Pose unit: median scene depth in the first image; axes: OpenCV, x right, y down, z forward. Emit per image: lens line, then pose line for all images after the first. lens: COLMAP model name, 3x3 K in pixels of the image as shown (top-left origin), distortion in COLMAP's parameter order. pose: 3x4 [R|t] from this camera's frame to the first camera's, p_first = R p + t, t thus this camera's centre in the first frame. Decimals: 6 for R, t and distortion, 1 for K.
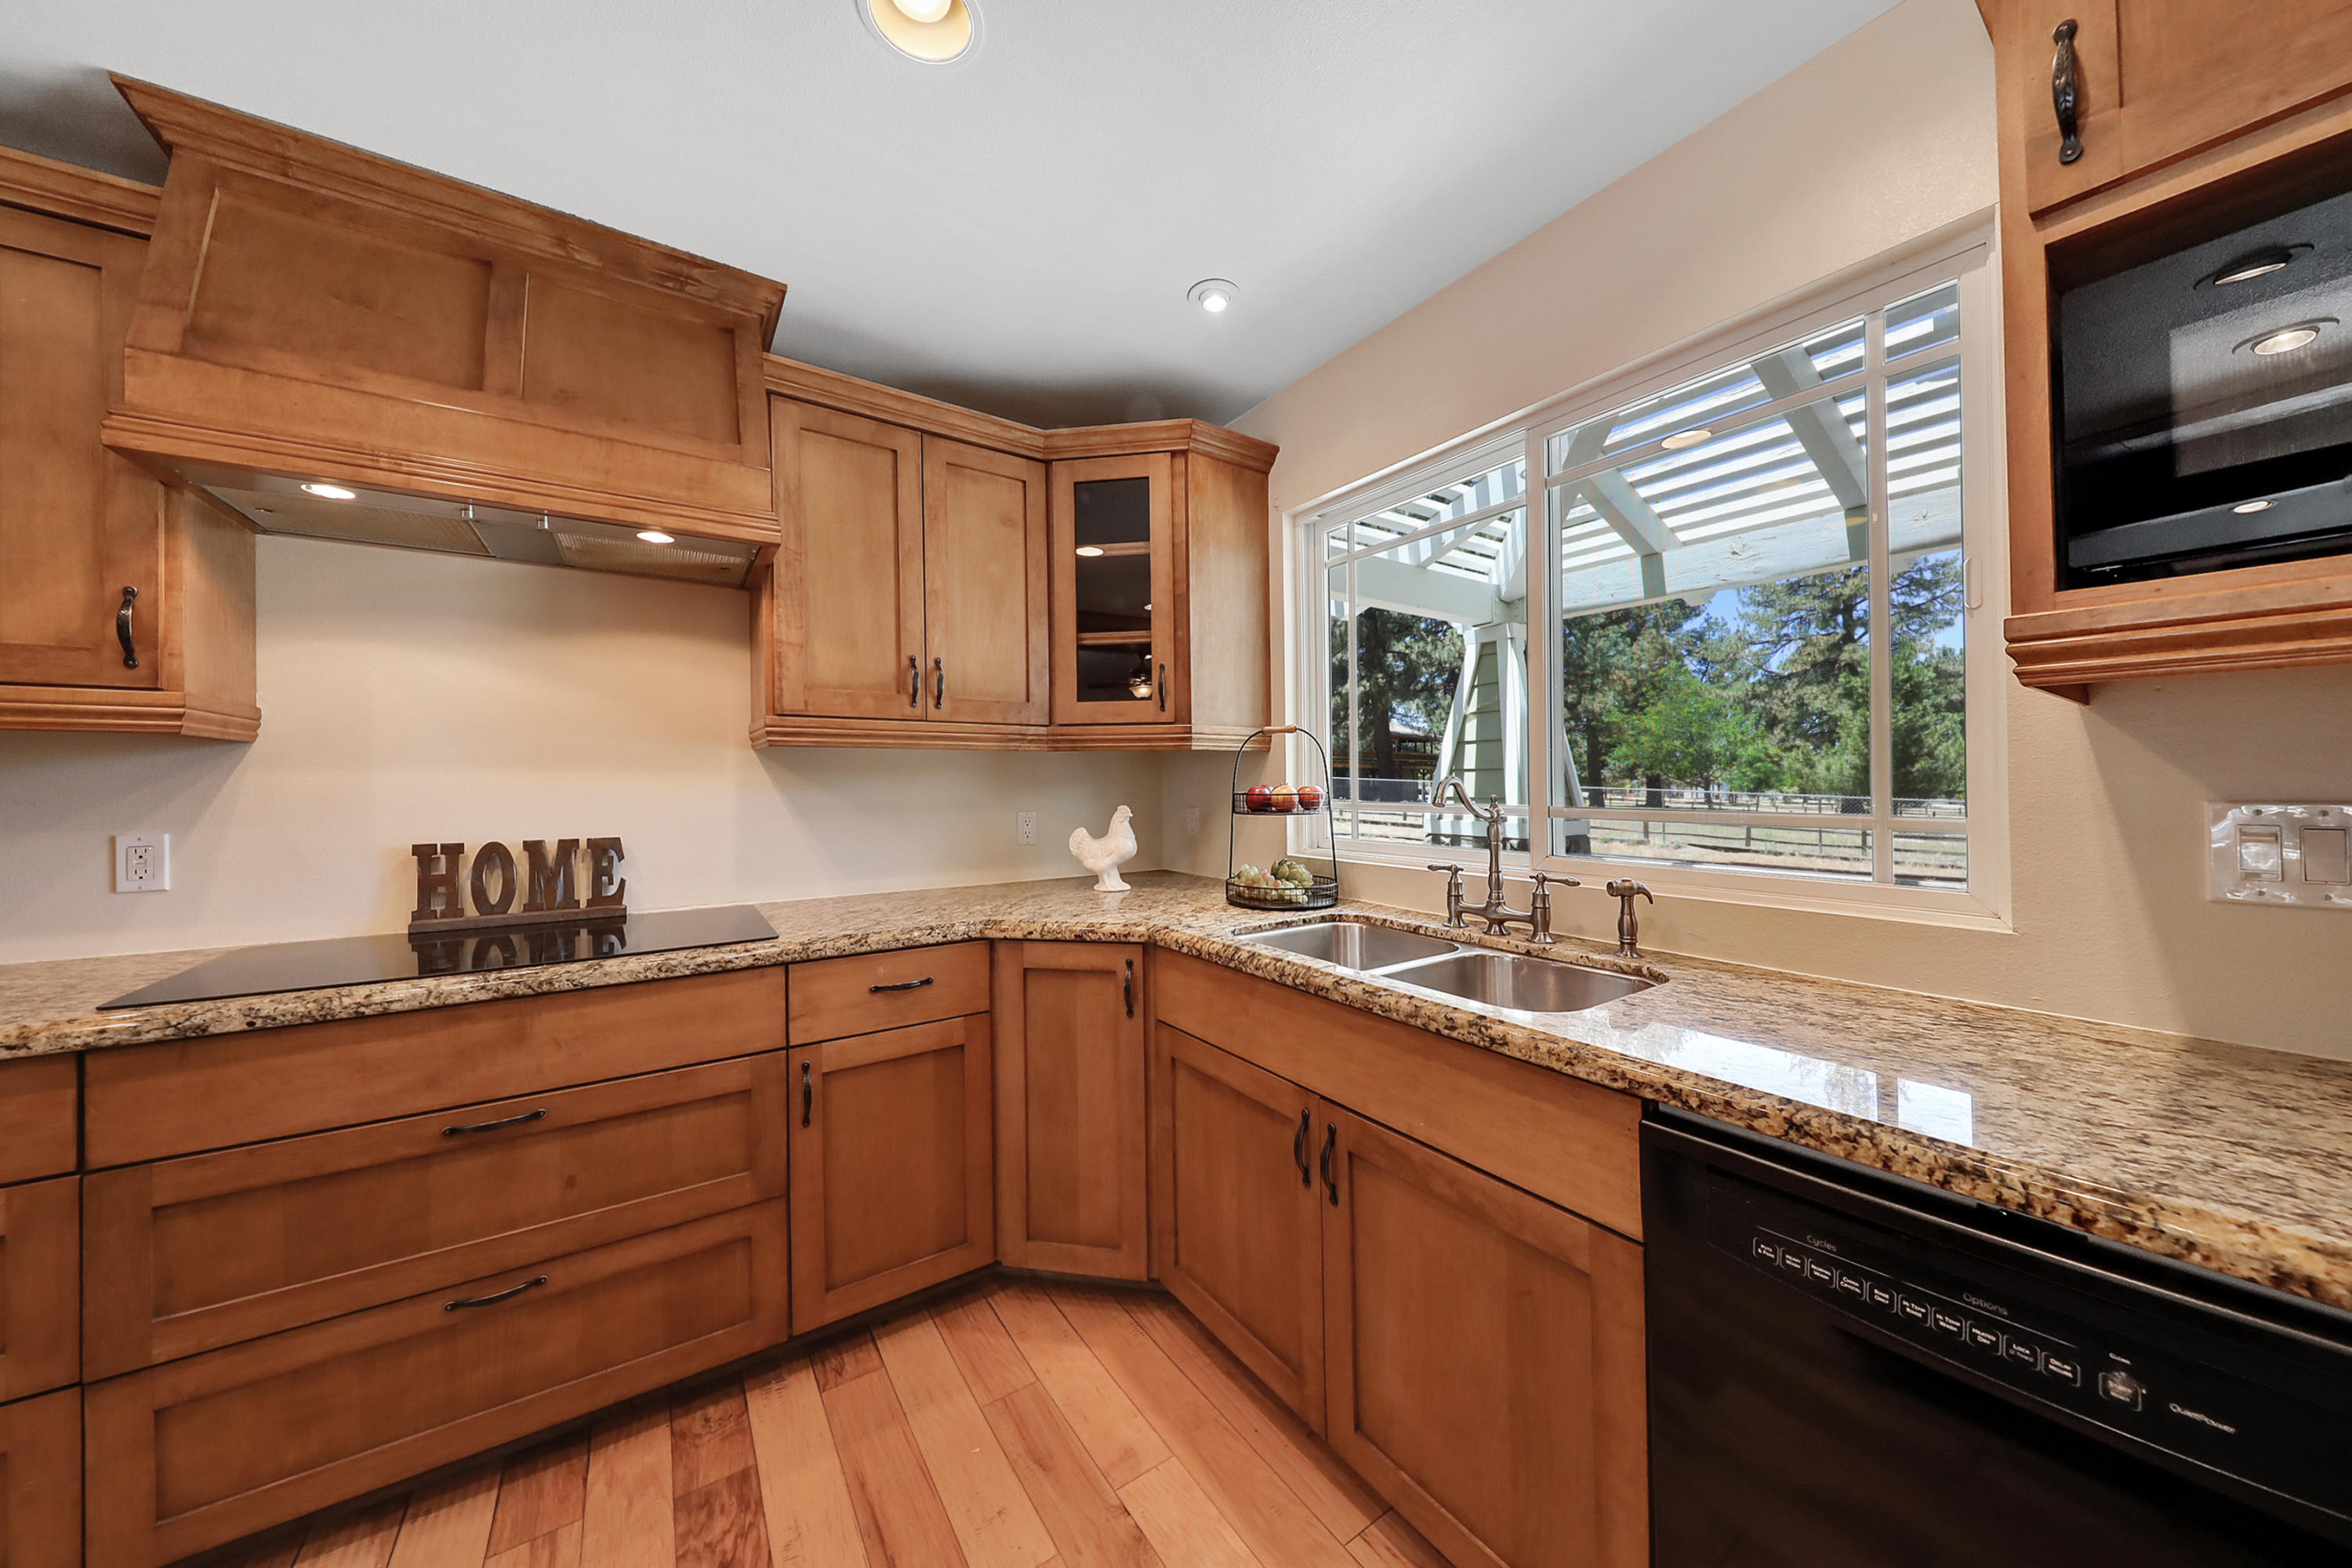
lens RADIAL K [[763.0, 0, 1174.5], [0, 763.0, 780.3], [0, 0, 1]] dist [0.006624, -0.005350]
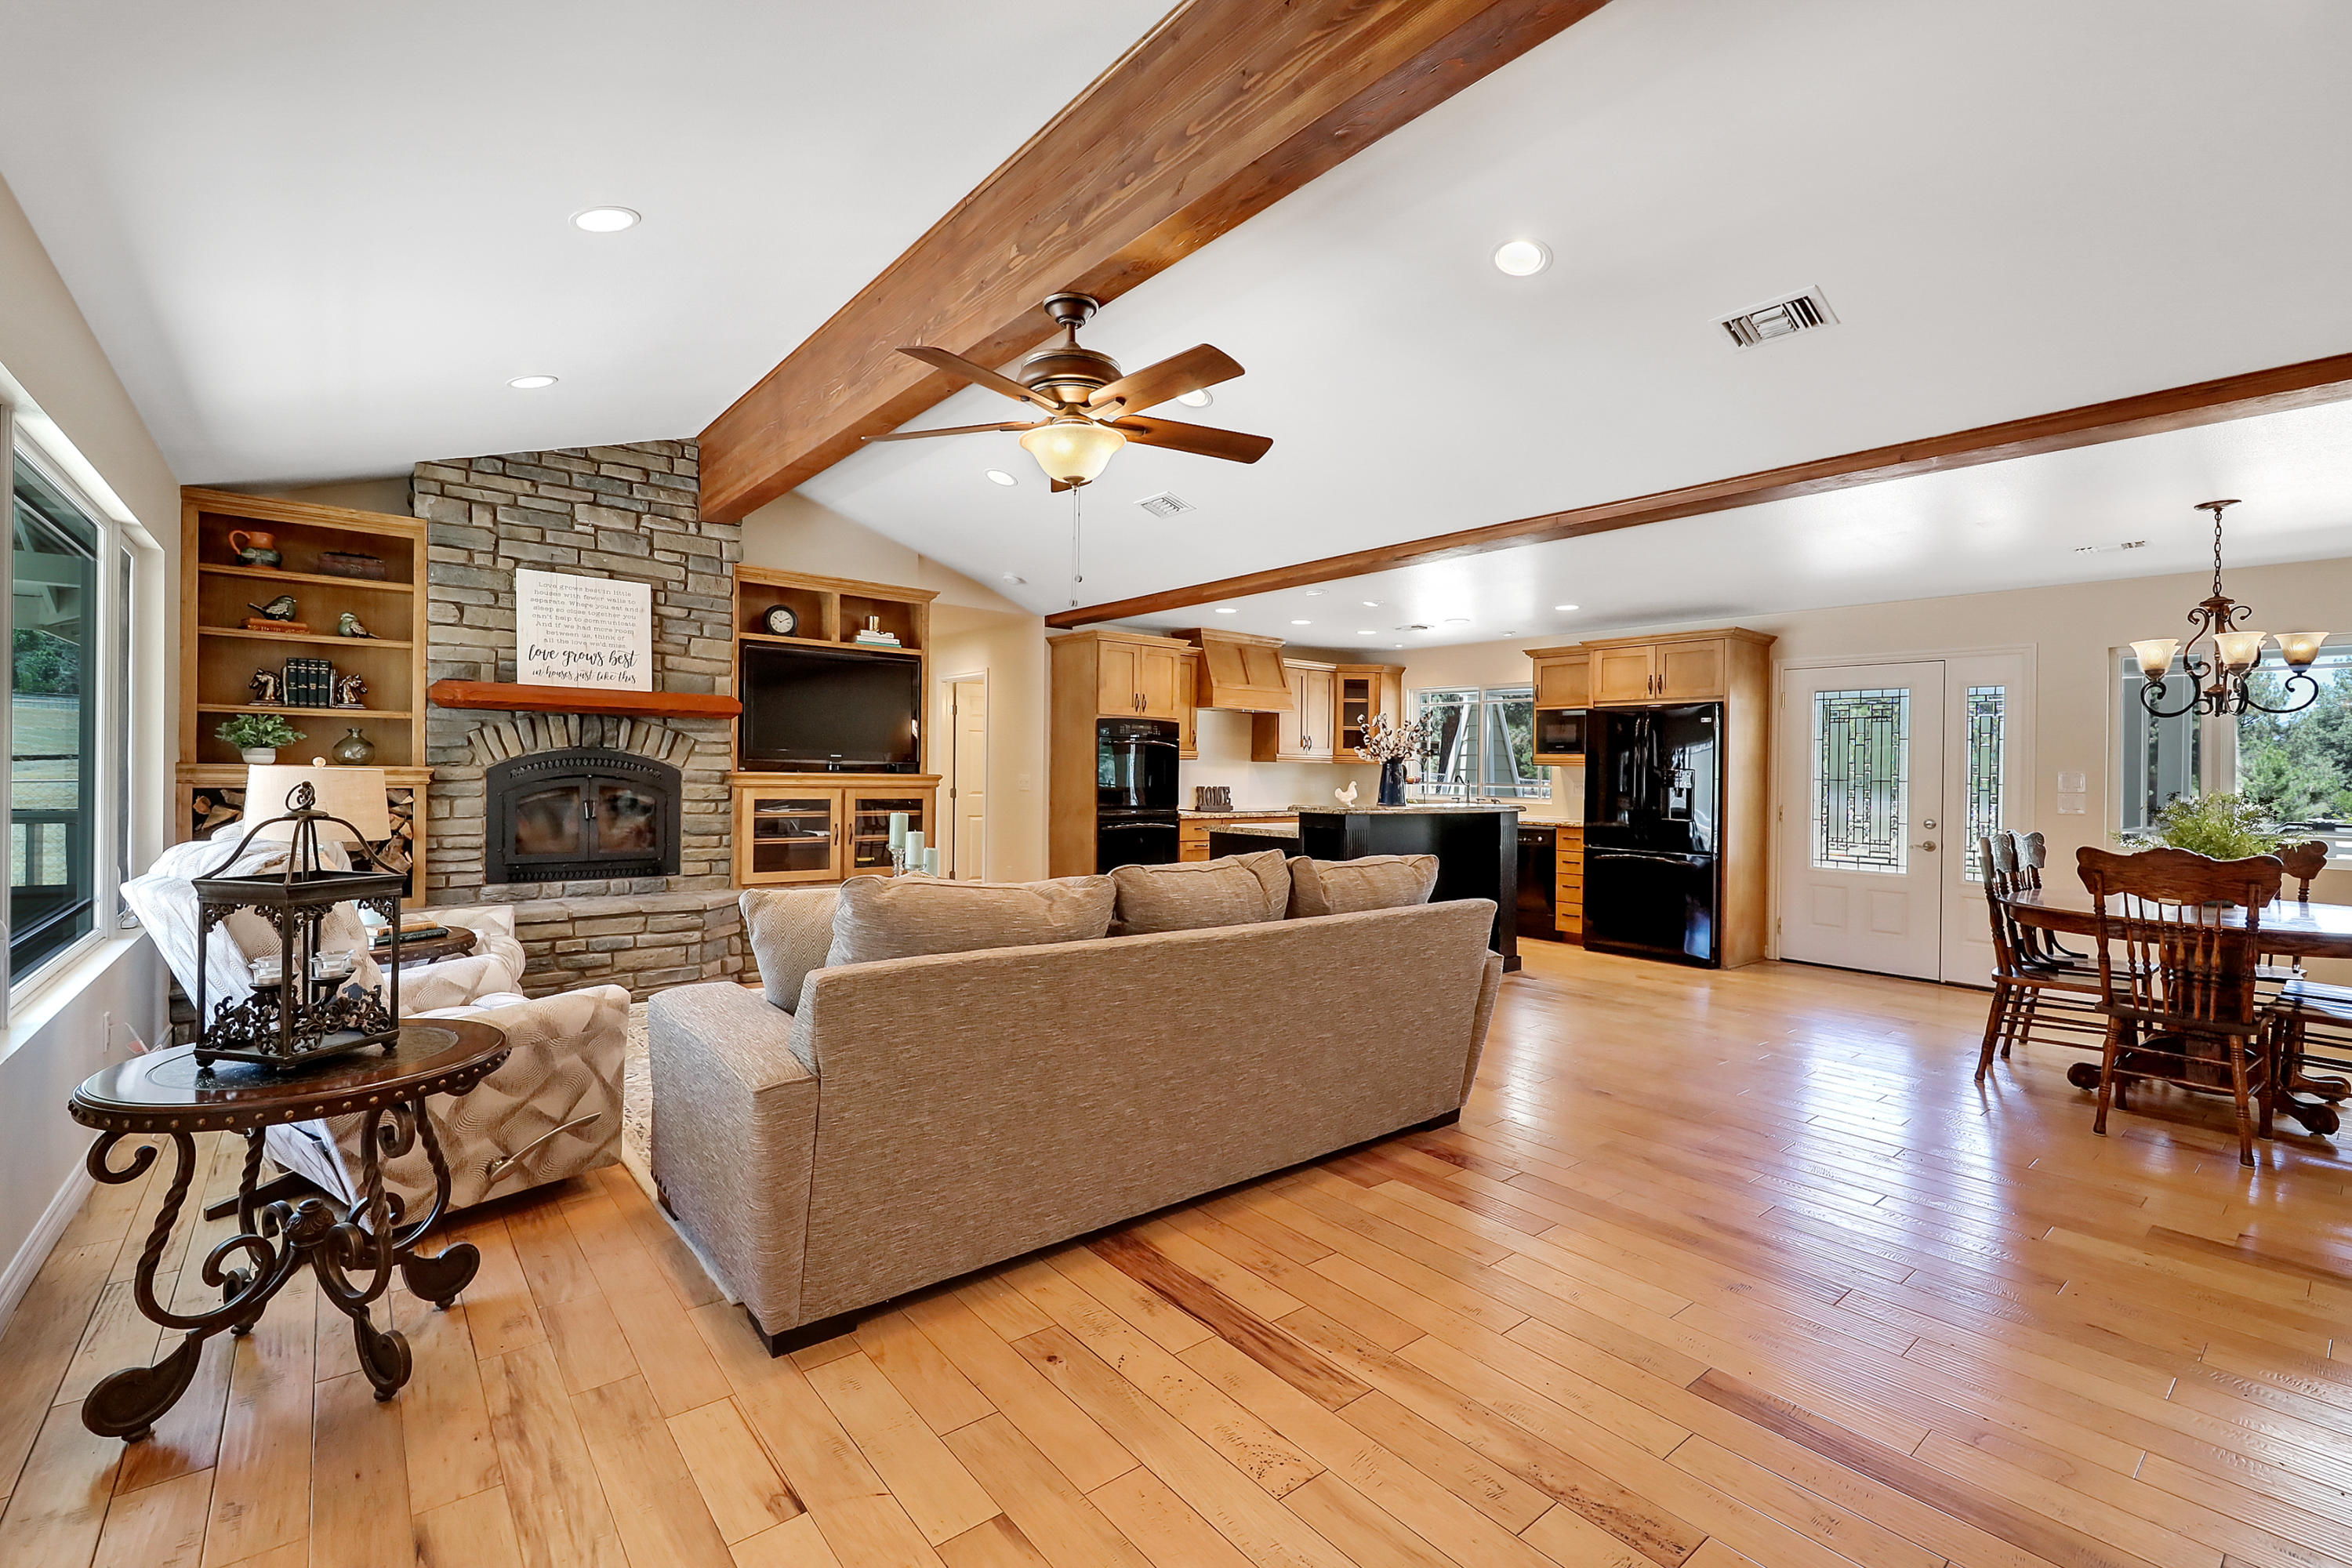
lens RADIAL K [[1015.7, 0, 1175.0], [0, 1015.7, 771.9], [0, 0, 1]] dist [0.001115, 0.000157]
pose [[0.995605, 0.024069, 0.090511, -1.493706], [-0.024827, 0.999665, 0.007260, -0.021726], [-0.090306, -0.009476, 0.995869, -3.903171]]
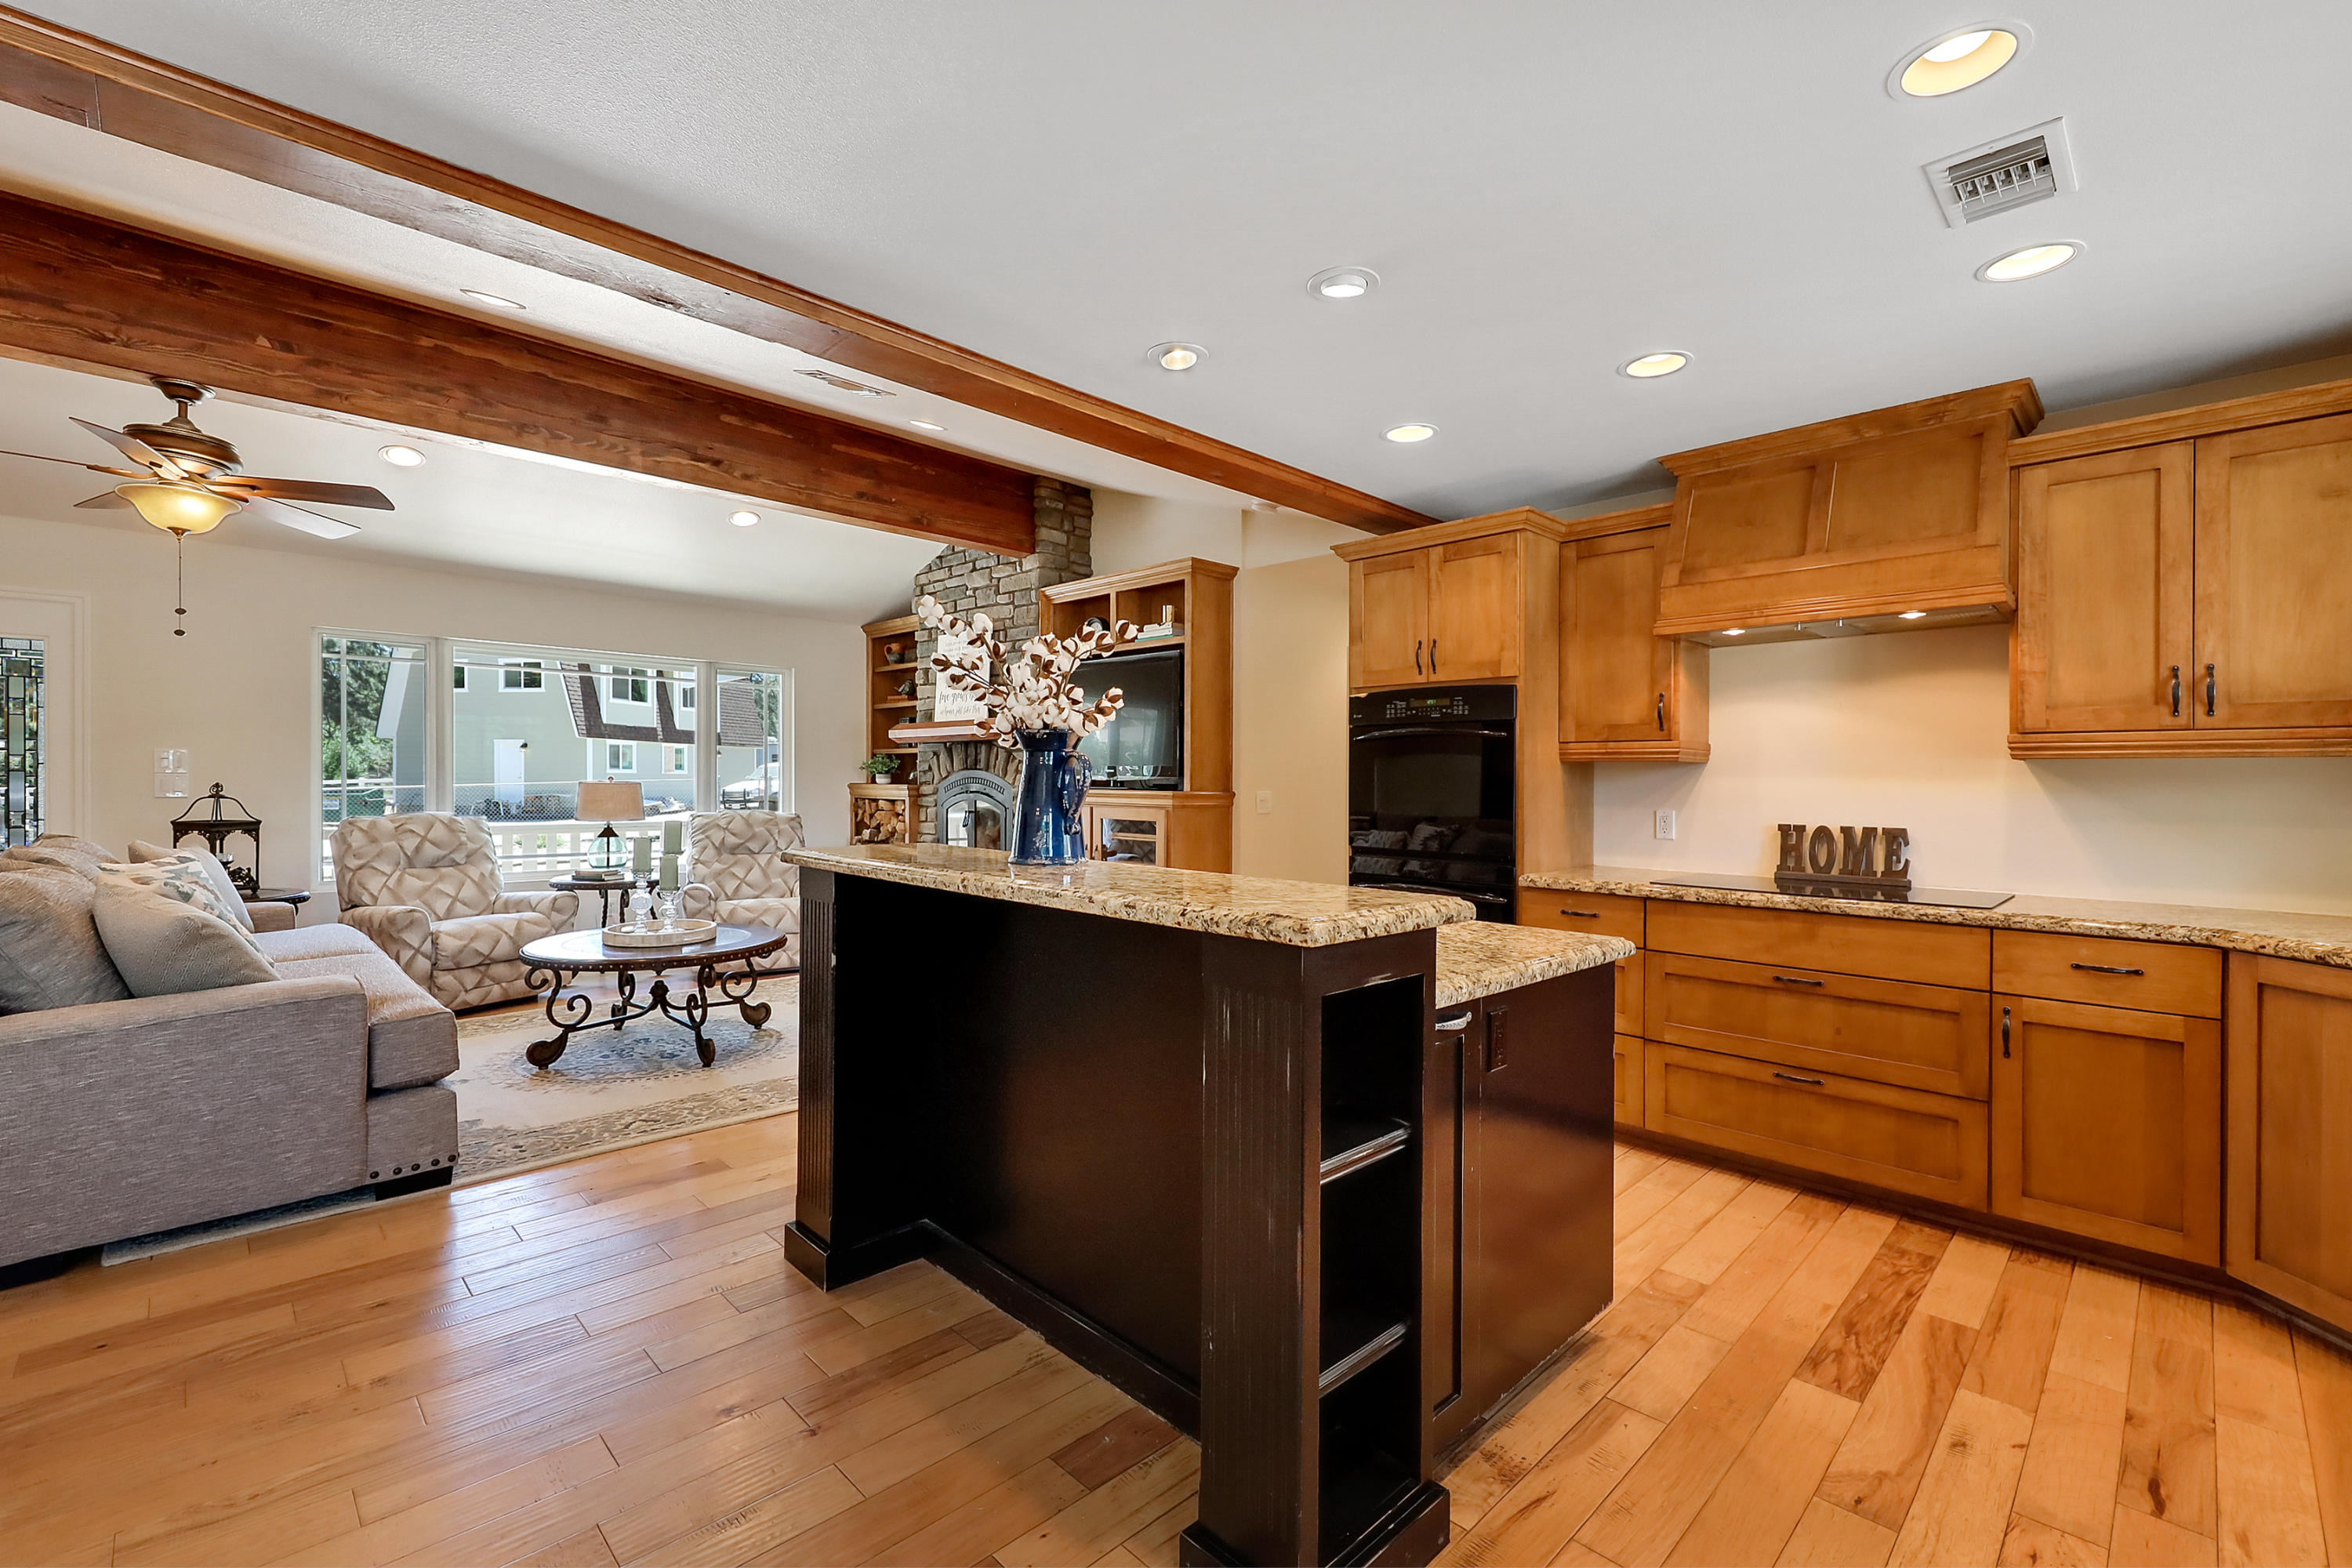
lens RADIAL K [[1008.2, 0, 1171.0], [0, 1008.2, 790.4], [0, 0, 1]] dist [0.019624, -0.011995]
pose [[0.174956, 0.017984, -0.984412, 0.844448], [-0.005088, 0.999836, 0.017361, -0.016857], [0.984563, 0.001971, 0.175019, -0.610178]]
